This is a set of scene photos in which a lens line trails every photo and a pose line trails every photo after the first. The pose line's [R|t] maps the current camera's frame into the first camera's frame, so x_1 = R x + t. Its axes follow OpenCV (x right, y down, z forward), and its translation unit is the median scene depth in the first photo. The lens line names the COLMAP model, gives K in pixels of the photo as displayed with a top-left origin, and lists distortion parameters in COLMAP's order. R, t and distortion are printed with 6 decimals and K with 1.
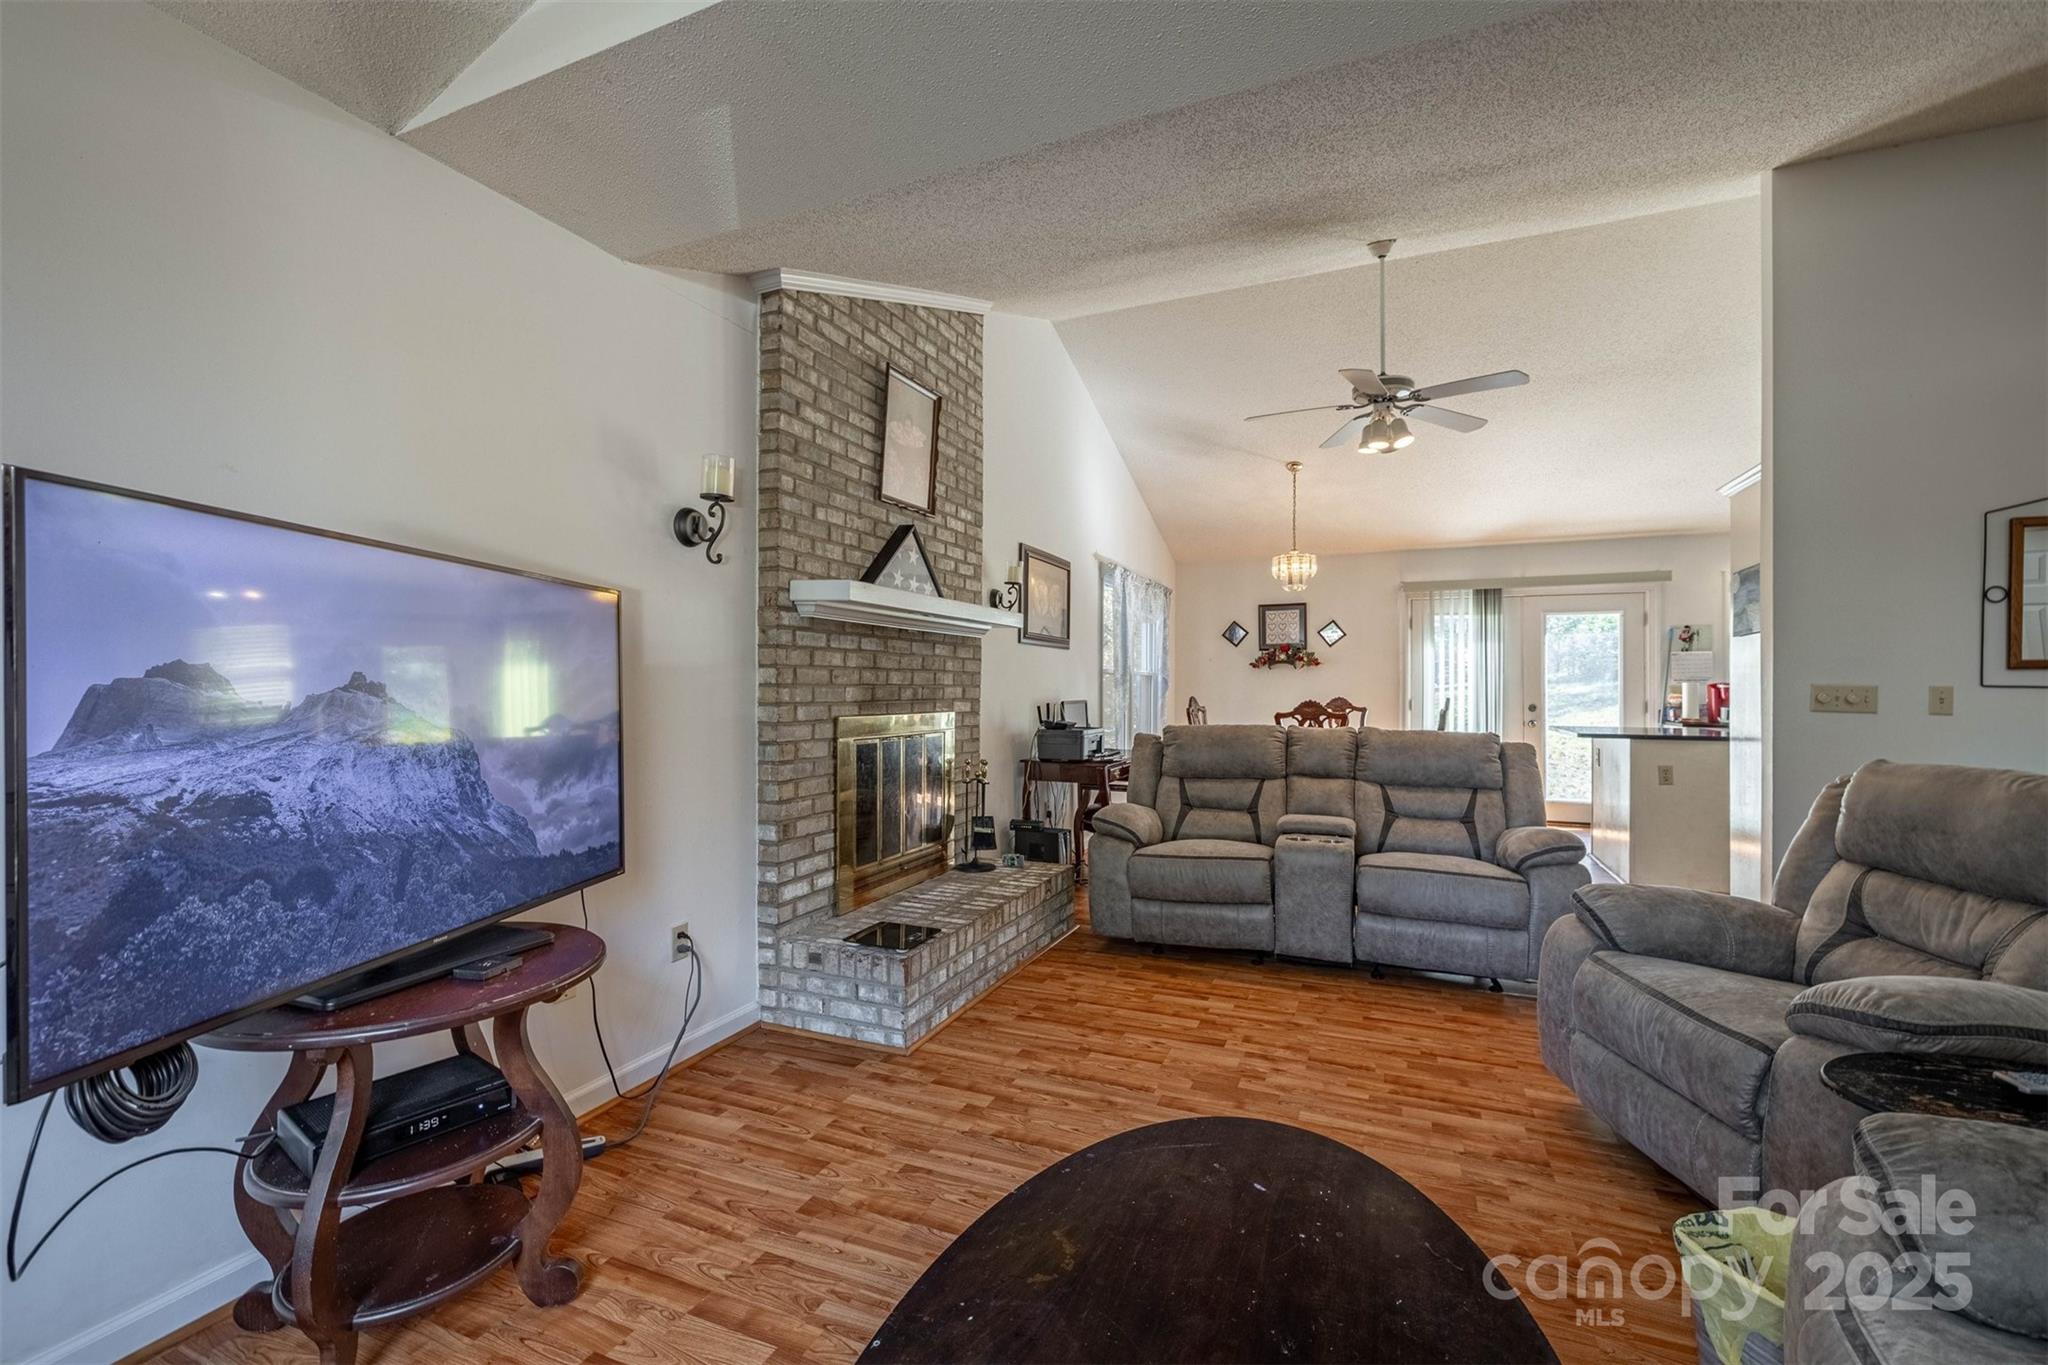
lens RADIAL K [[866.6, 0, 1019.4], [0, 866.6, 655.6], [0, 0, 1]] dist [0.001606, 0.000205]
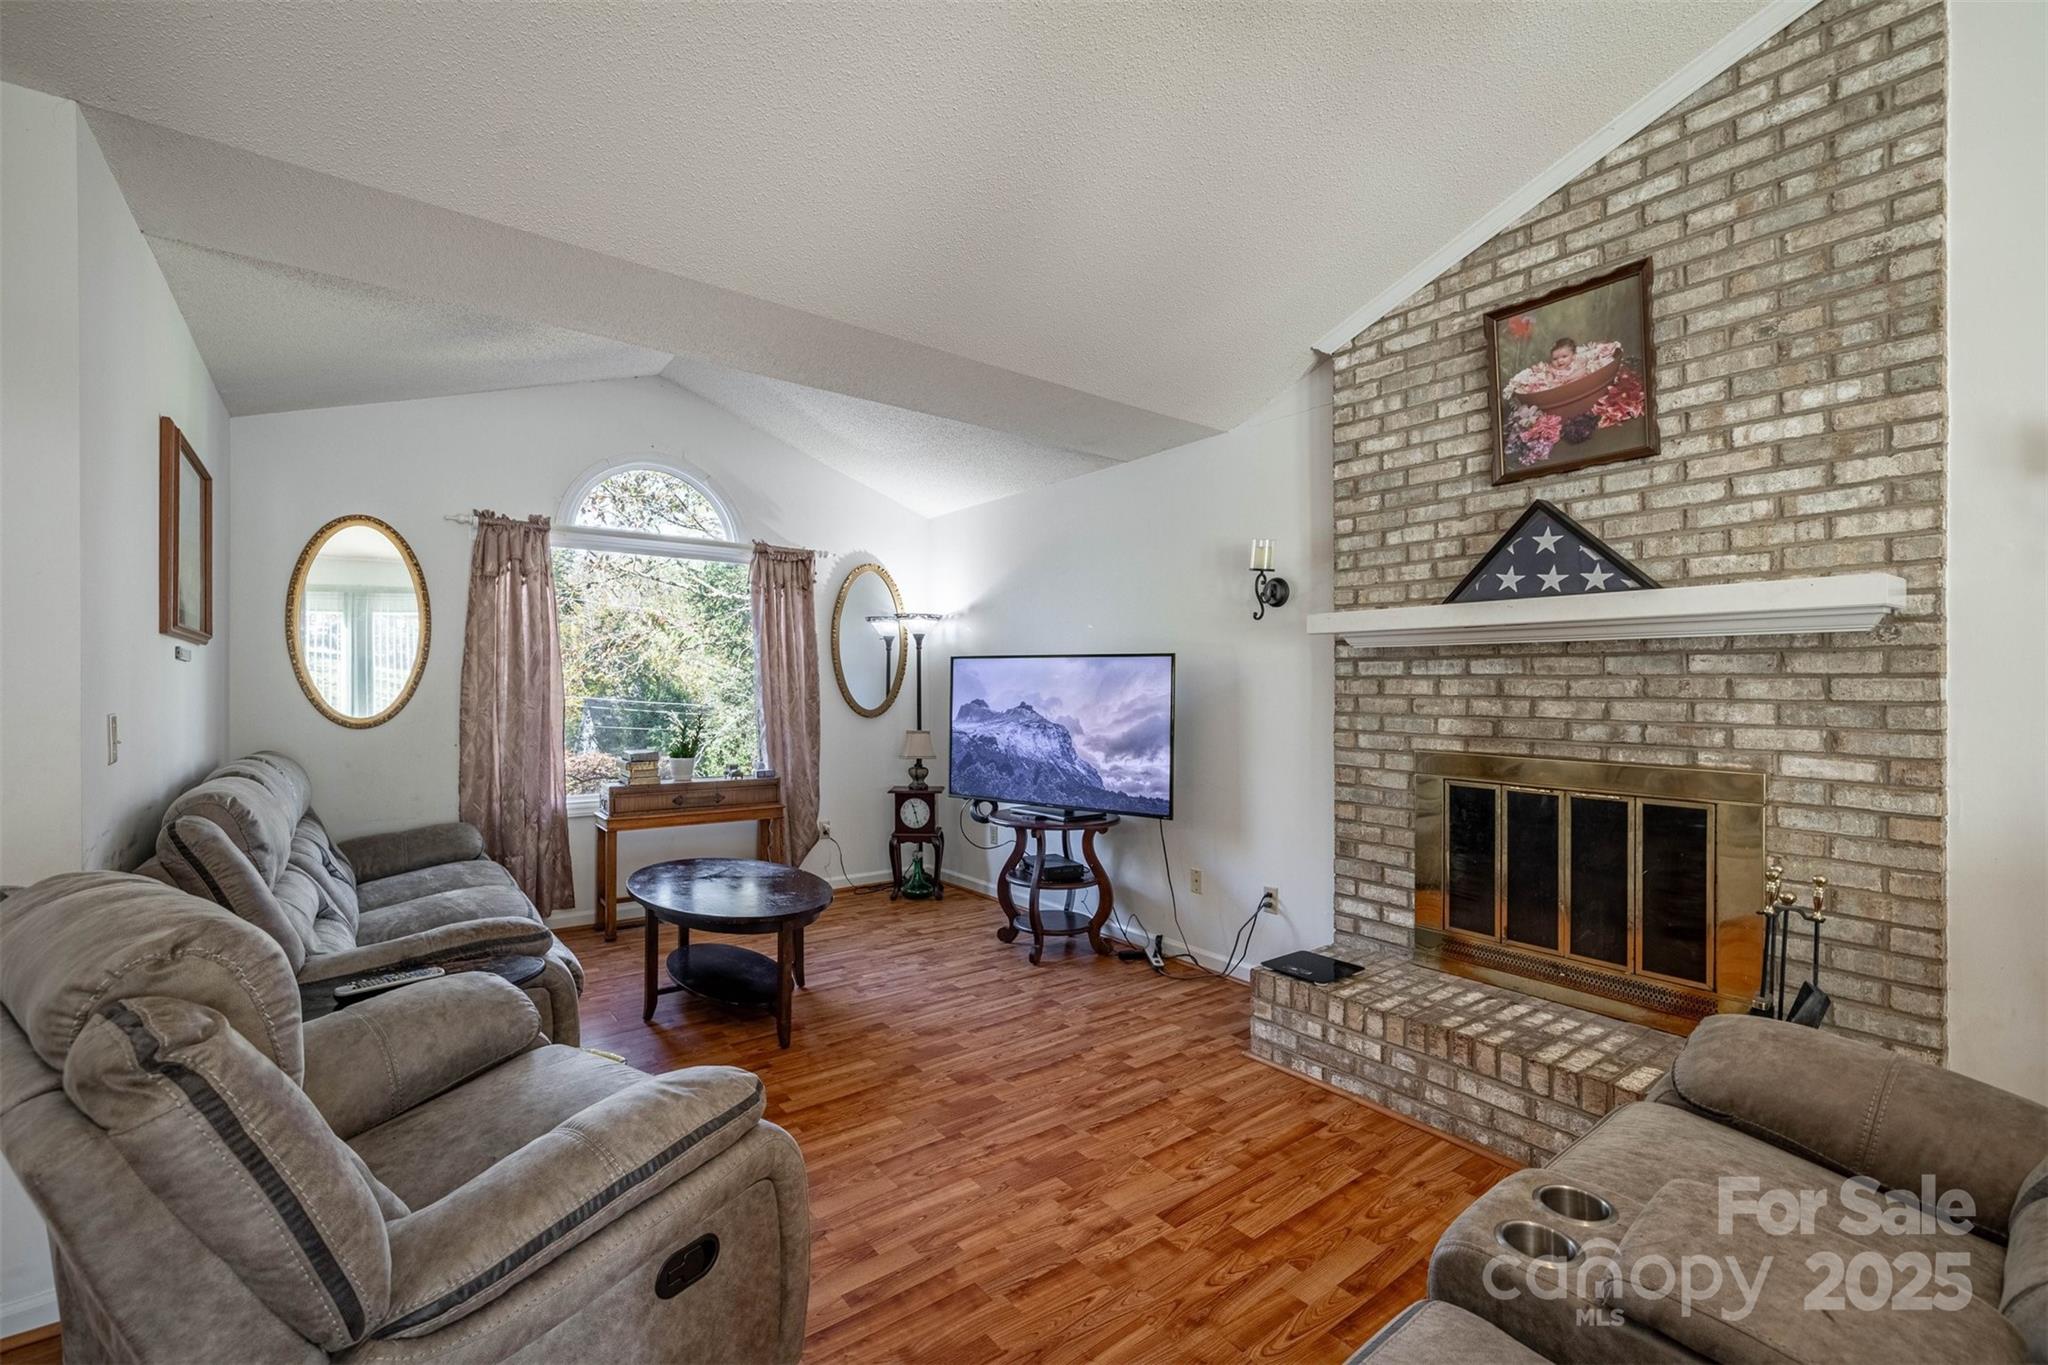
lens RADIAL K [[866.6, 0, 1023.5], [0, 866.6, 658.4], [0, 0, 1]] dist [0.001606, 0.000205]
pose [[-0.484273, -0.029859, -0.874407, 0.764177], [0.027246, 0.998418, -0.049183, 0.006944], [0.874492, -0.047642, -0.482694, 1.026708]]
